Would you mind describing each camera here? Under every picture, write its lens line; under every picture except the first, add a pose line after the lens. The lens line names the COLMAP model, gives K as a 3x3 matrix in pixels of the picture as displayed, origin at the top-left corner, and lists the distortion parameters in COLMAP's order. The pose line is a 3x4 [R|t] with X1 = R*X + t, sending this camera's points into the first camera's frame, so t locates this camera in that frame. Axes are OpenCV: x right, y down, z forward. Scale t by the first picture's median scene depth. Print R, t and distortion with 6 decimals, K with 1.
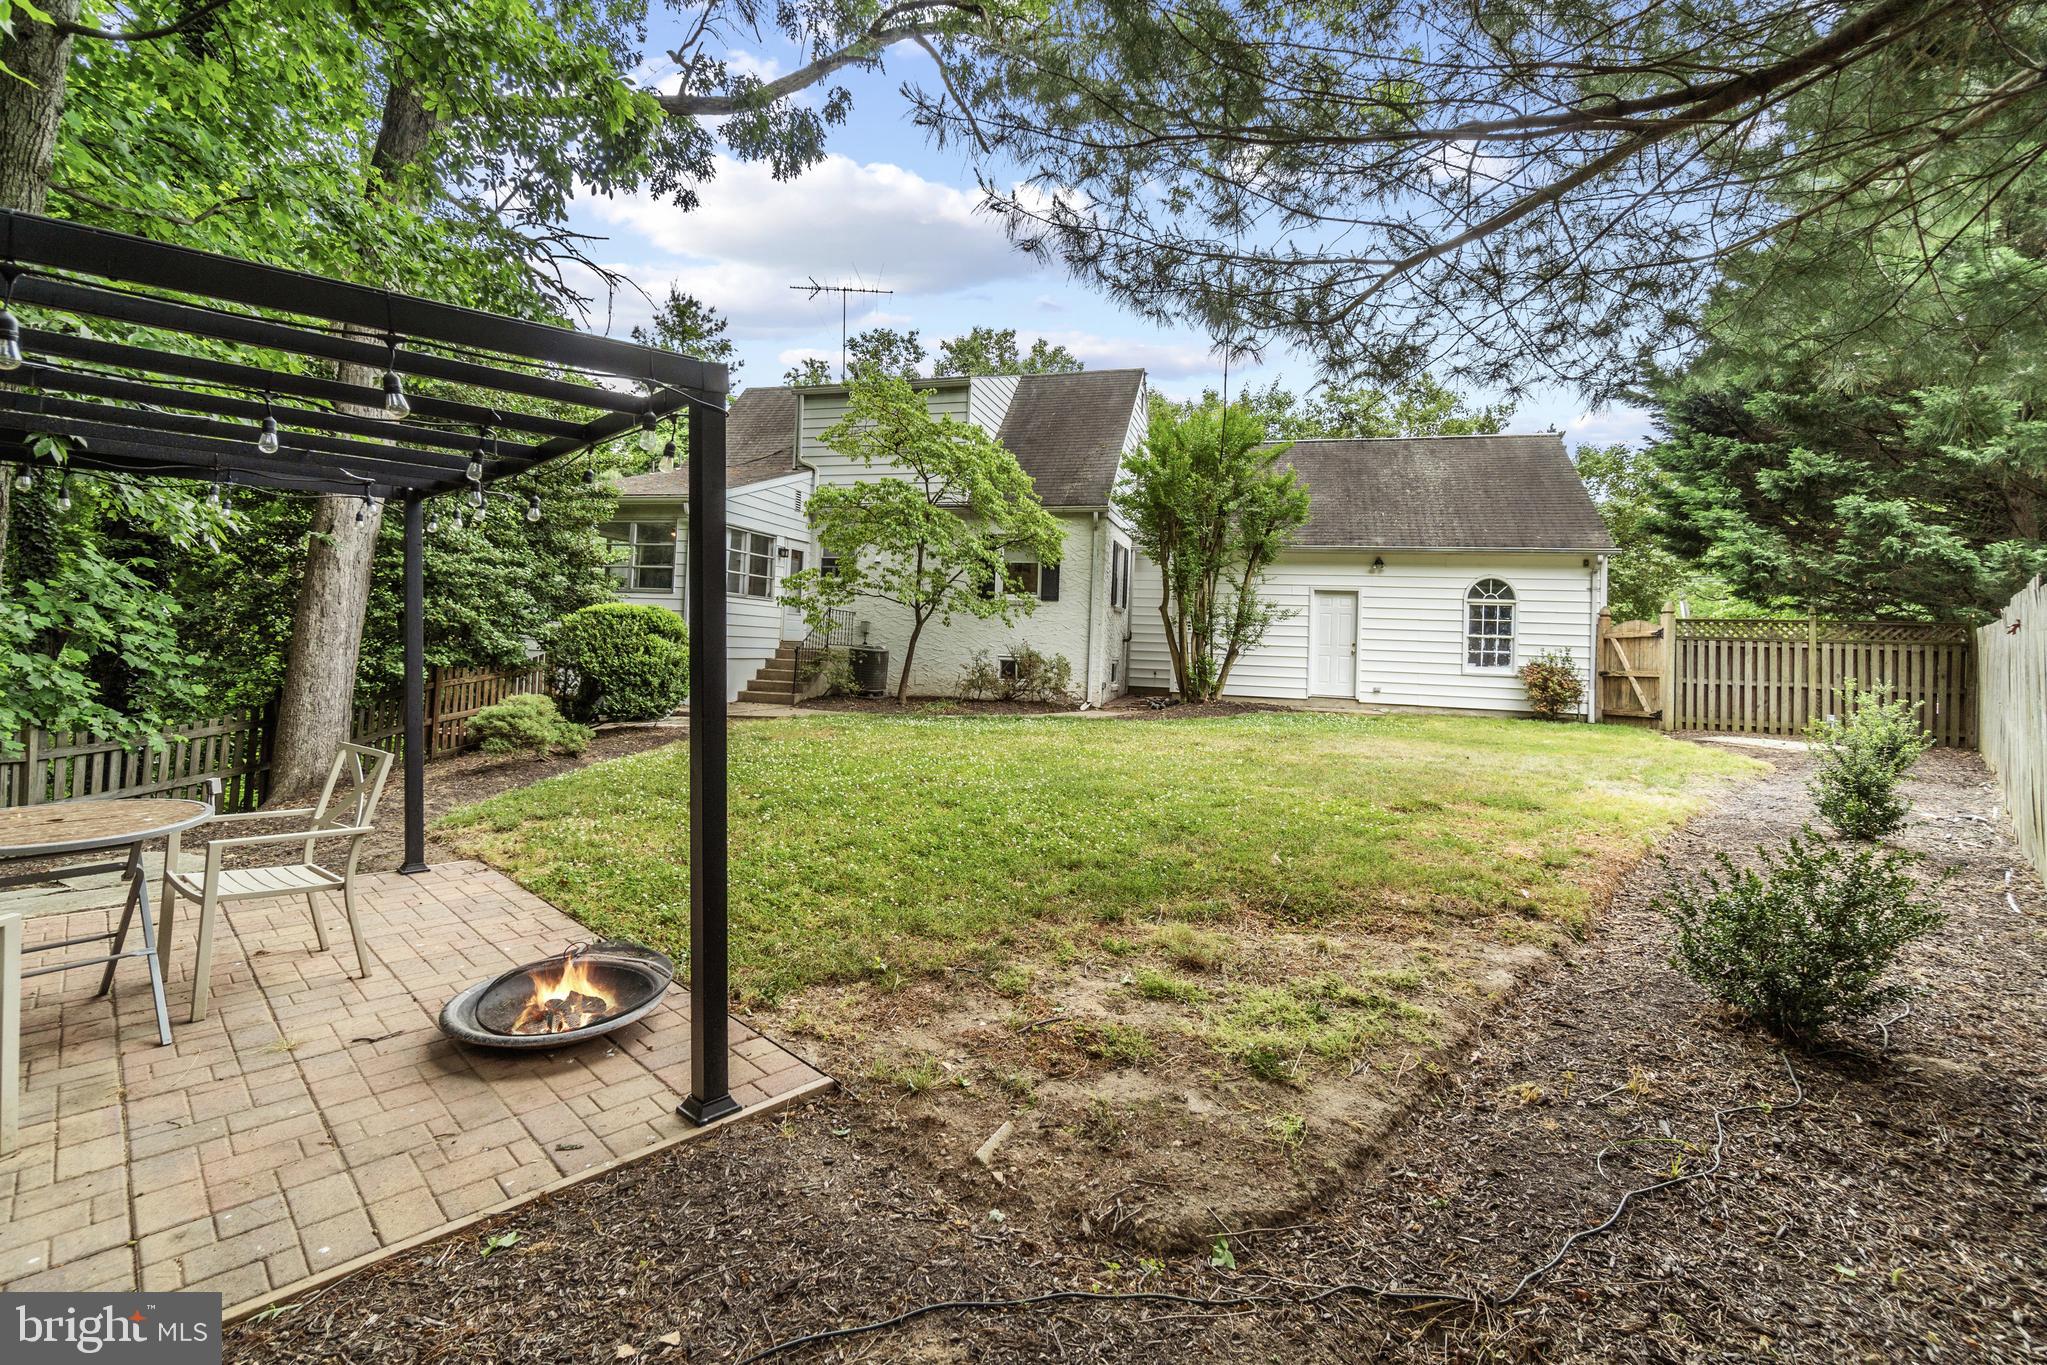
lens RADIAL K [[875.1, 0, 1022.6], [0, 875.1, 679.6], [0, 0, 1]] dist [-0.007595, 0.000878]
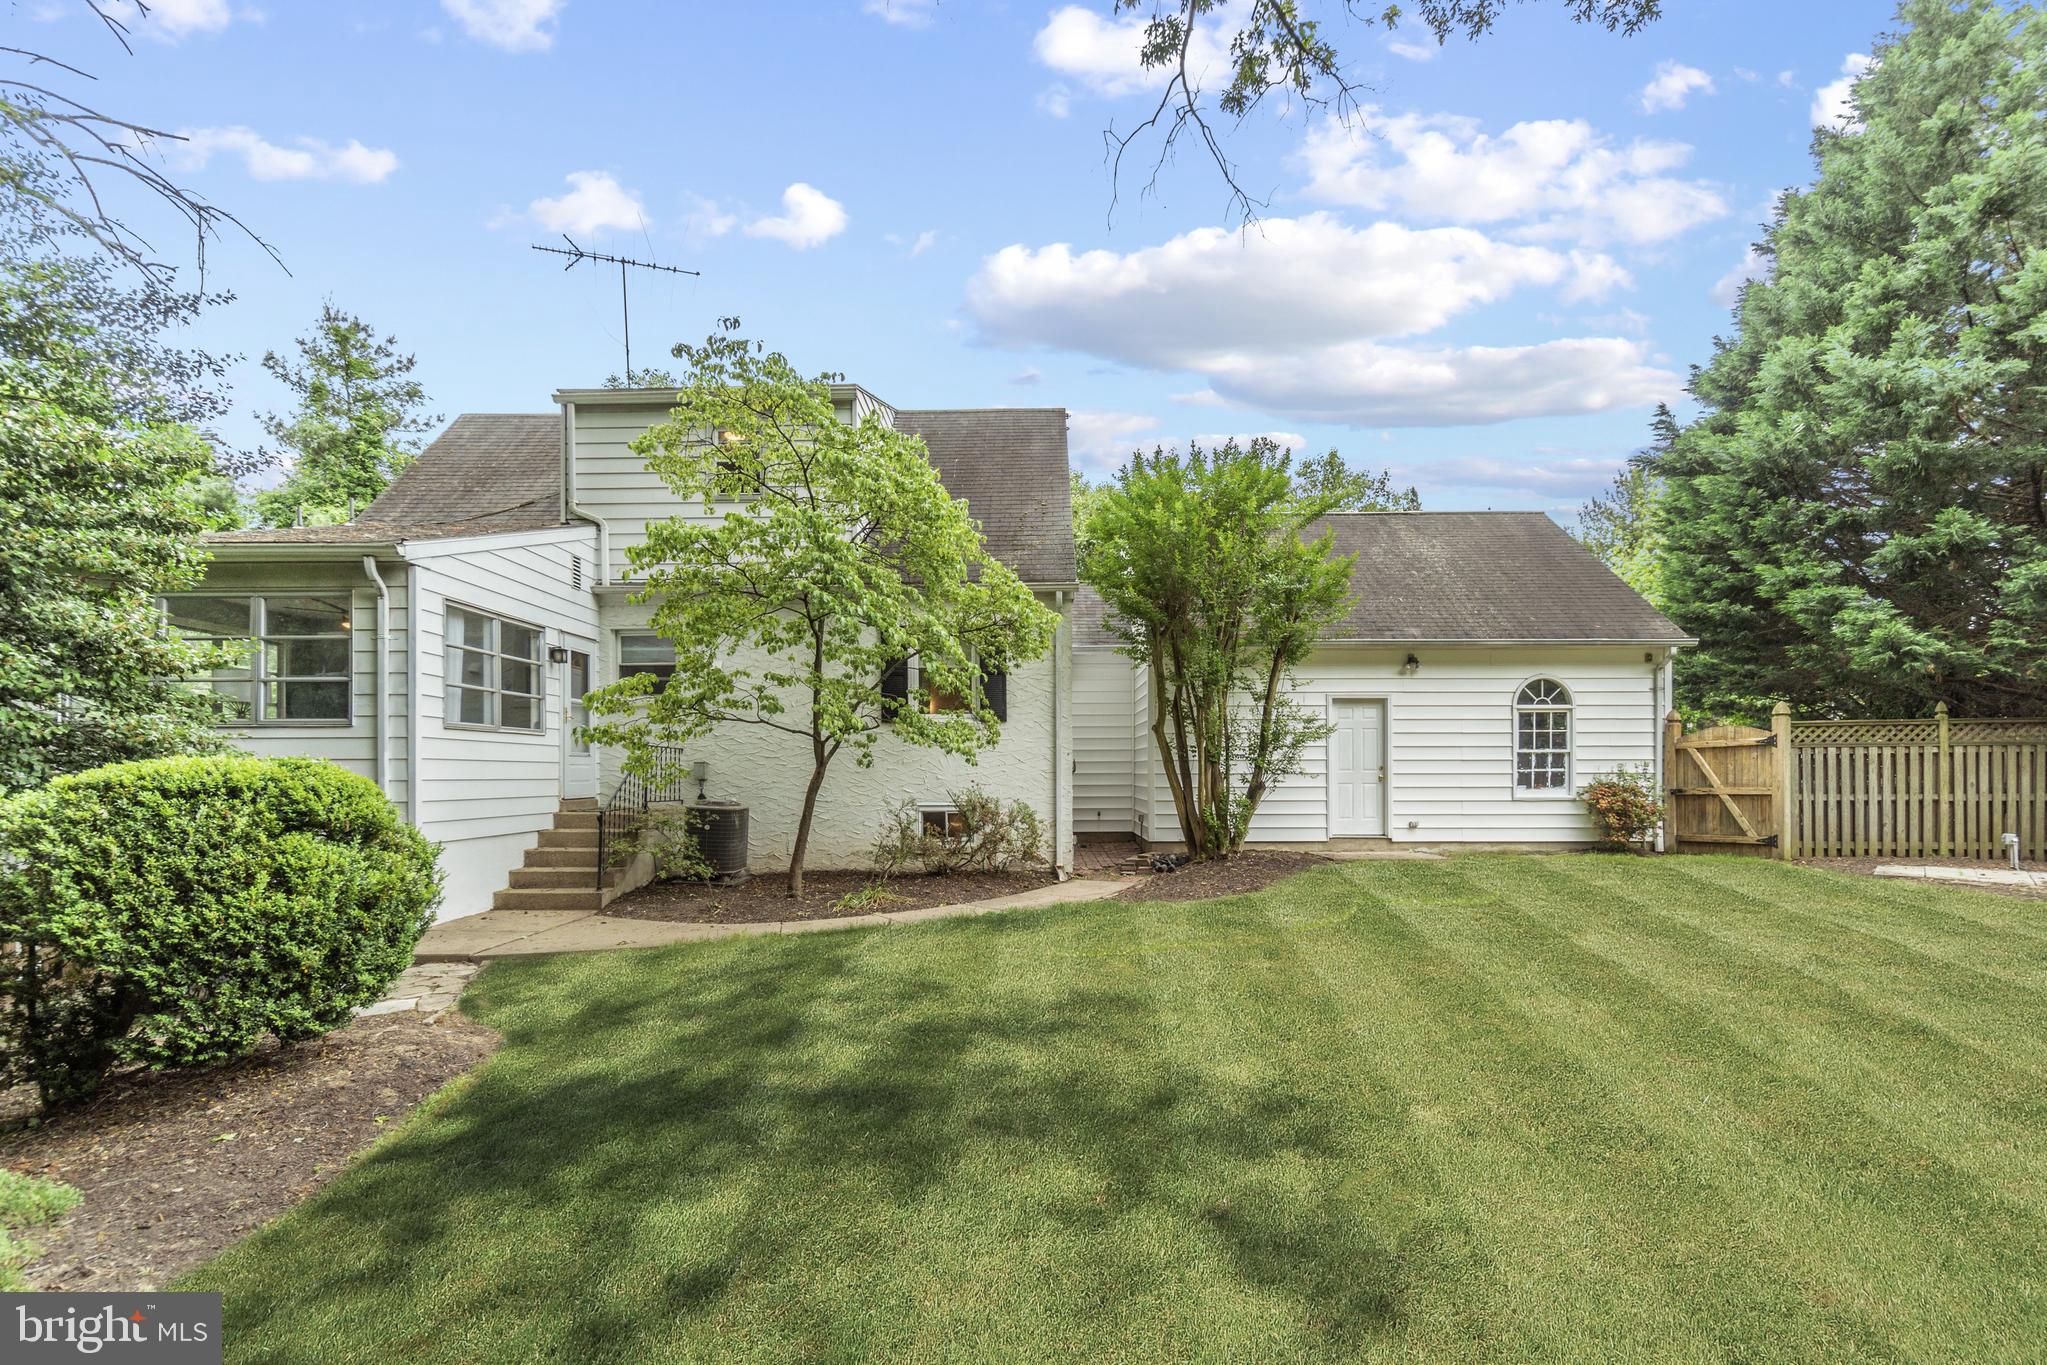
lens RADIAL K [[875.1, 0, 1025.4], [0, 875.1, 814.3], [0, 0, 1]] dist [-0.007595, 0.000878]
pose [[0.962393, -0.056015, 0.265822, -0.139714], [0.051672, 0.998392, 0.023311, -0.034898], [-0.266700, -0.008699, 0.963740, 0.354126]]
